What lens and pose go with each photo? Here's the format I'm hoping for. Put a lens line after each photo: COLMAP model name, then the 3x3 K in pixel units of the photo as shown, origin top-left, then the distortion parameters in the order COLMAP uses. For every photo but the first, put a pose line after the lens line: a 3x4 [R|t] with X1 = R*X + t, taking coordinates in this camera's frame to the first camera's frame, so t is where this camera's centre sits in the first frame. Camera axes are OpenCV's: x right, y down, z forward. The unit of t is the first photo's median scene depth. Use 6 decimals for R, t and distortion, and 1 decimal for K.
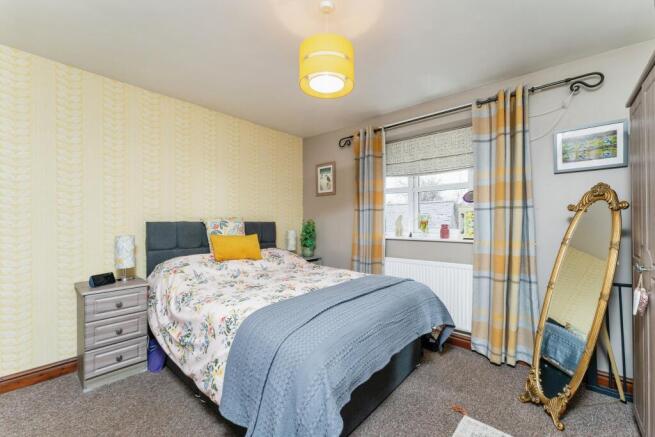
lens RADIAL K [[272.8, 0, 327.5], [0, 272.8, 218.5], [0, 0, 1]] dist [-0.000883, -0.000069]
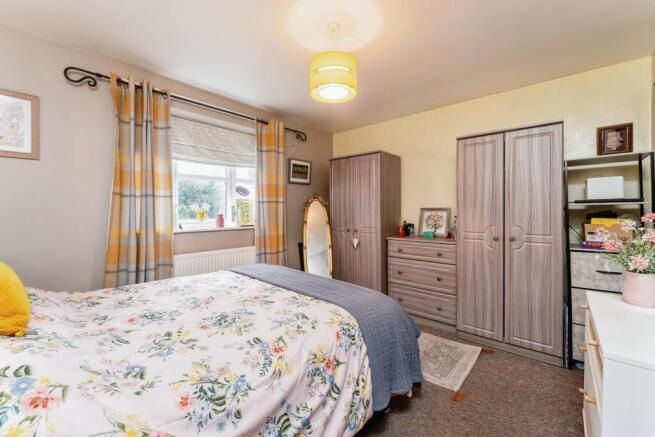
lens RADIAL K [[279.1, 0, 328.6], [0, 279.1, 212.8], [0, 0, 1]] dist [-0.000663, -0.000038]
pose [[-0.005445, -0.003776, 0.999978, -0.885733], [-0.010000, 0.999943, 0.003722, 0.008044], [-0.999935, -0.009980, -0.005483, 0.771509]]
